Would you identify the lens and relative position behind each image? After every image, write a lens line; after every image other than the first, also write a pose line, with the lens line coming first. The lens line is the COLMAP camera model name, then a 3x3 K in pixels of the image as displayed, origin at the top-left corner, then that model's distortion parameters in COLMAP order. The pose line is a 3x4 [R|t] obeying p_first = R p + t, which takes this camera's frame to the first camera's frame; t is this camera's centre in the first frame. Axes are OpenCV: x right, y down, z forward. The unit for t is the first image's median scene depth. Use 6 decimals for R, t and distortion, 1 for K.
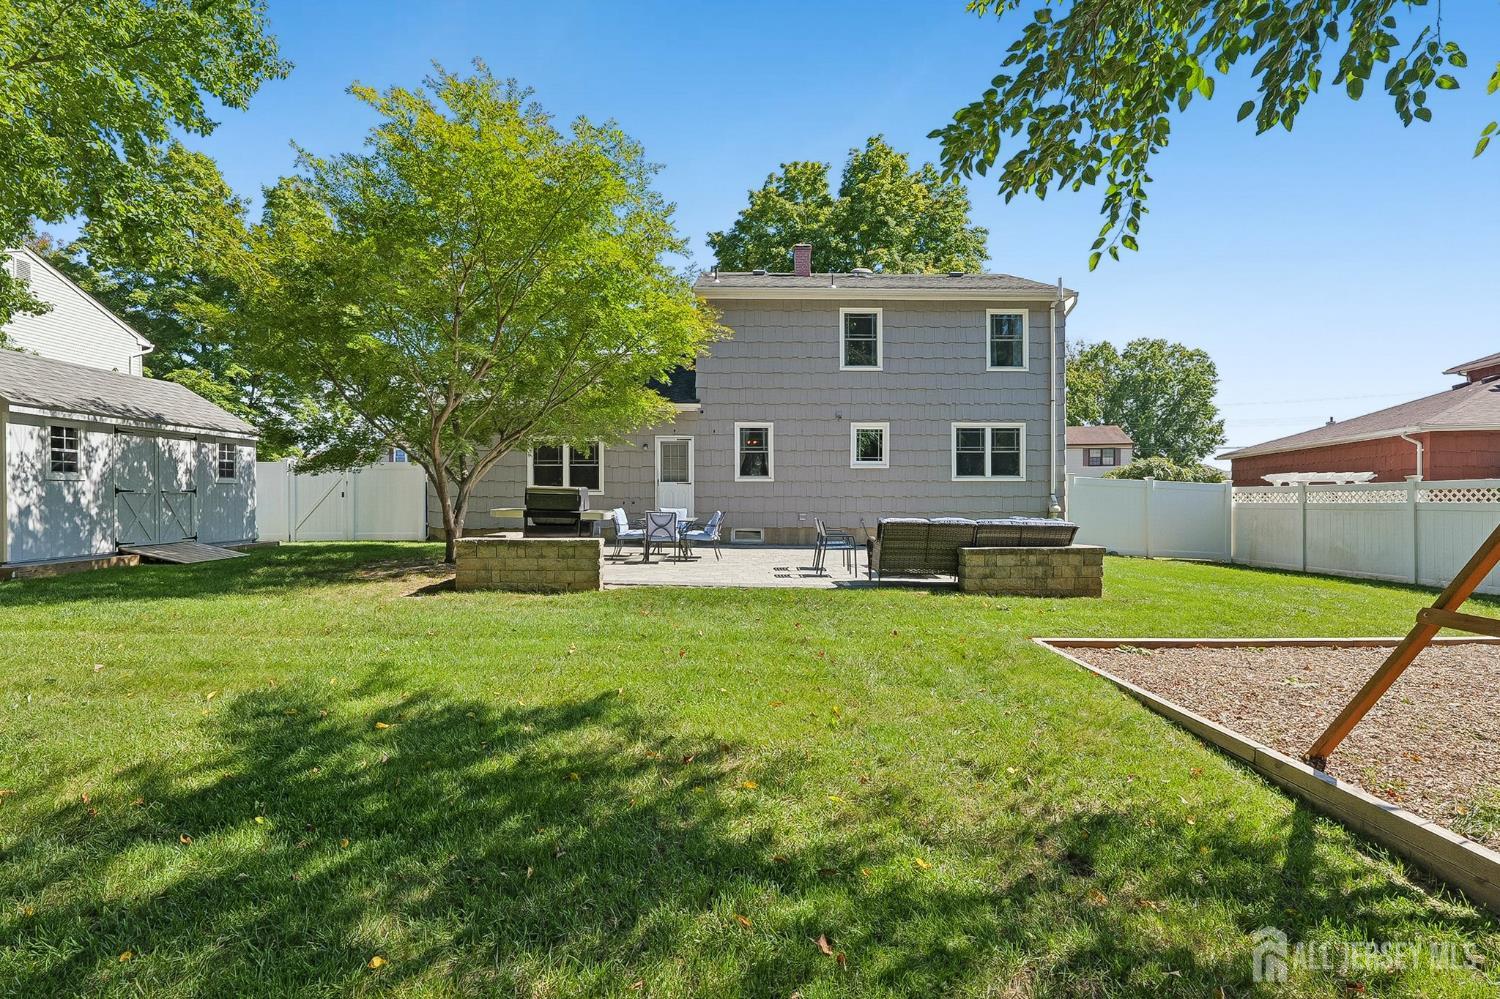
lens RADIAL K [[707.8, 0, 757.9], [0, 707.8, 508.9], [0, 0, 1]] dist [0.005262, -0.000284]
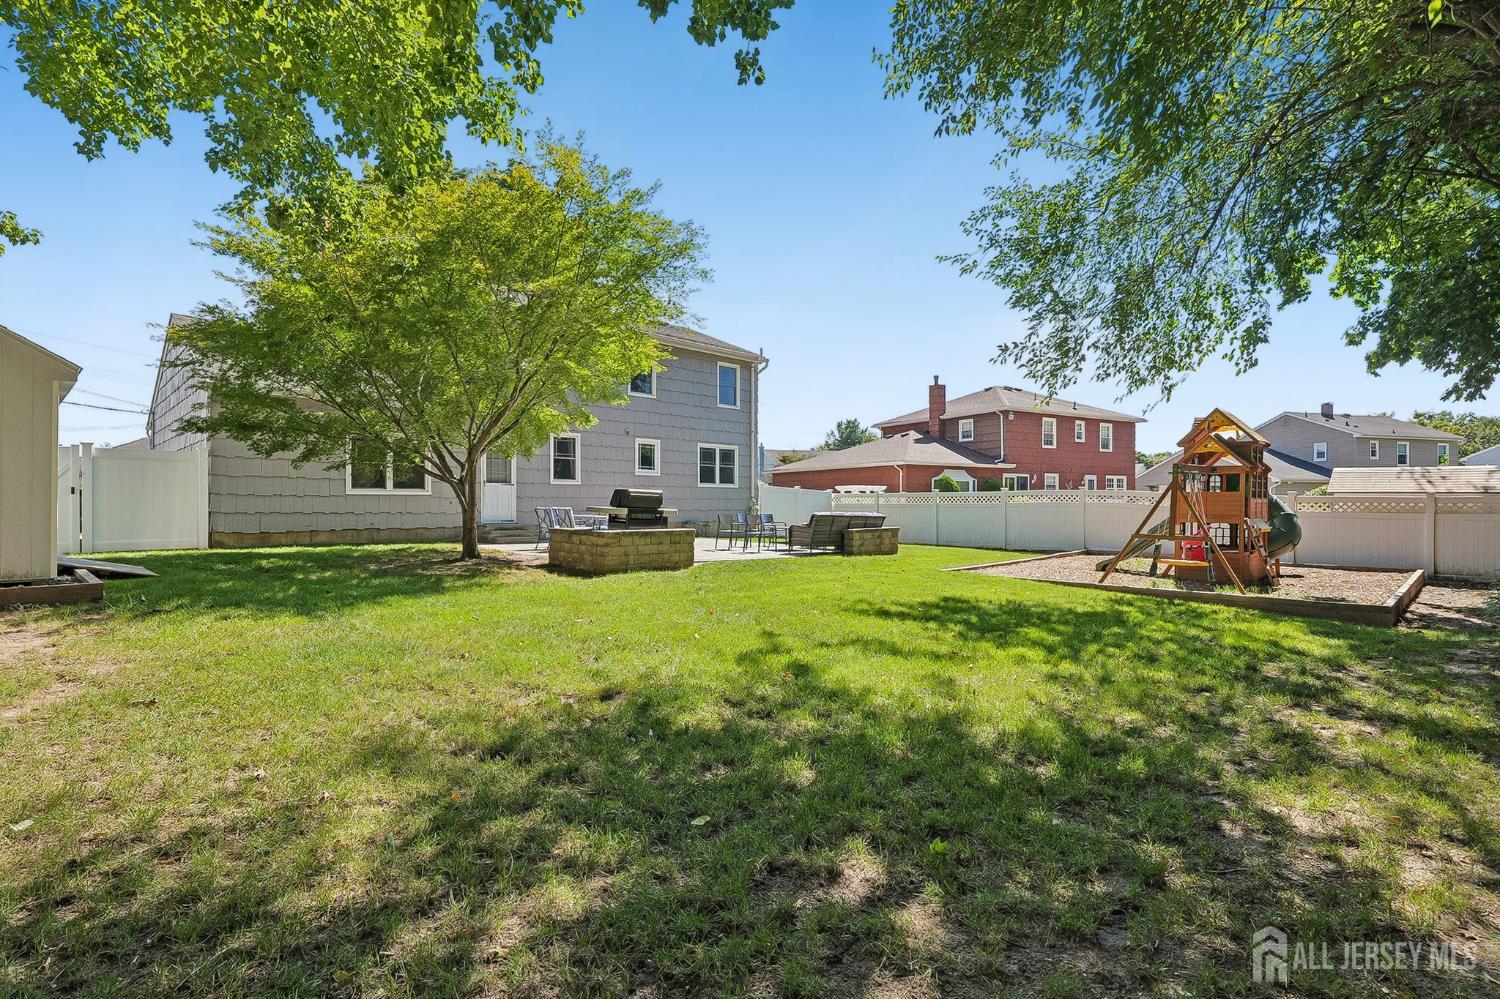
lens RADIAL K [[707.8, 0, 757.9], [0, 707.8, 508.9], [0, 0, 1]] dist [0.005262, -0.000284]
pose [[0.718383, -0.004043, 0.695636, -0.574311], [0.006312, 0.999980, -0.000707, 0.003502], [-0.695619, 0.004898, 0.718394, -0.032475]]
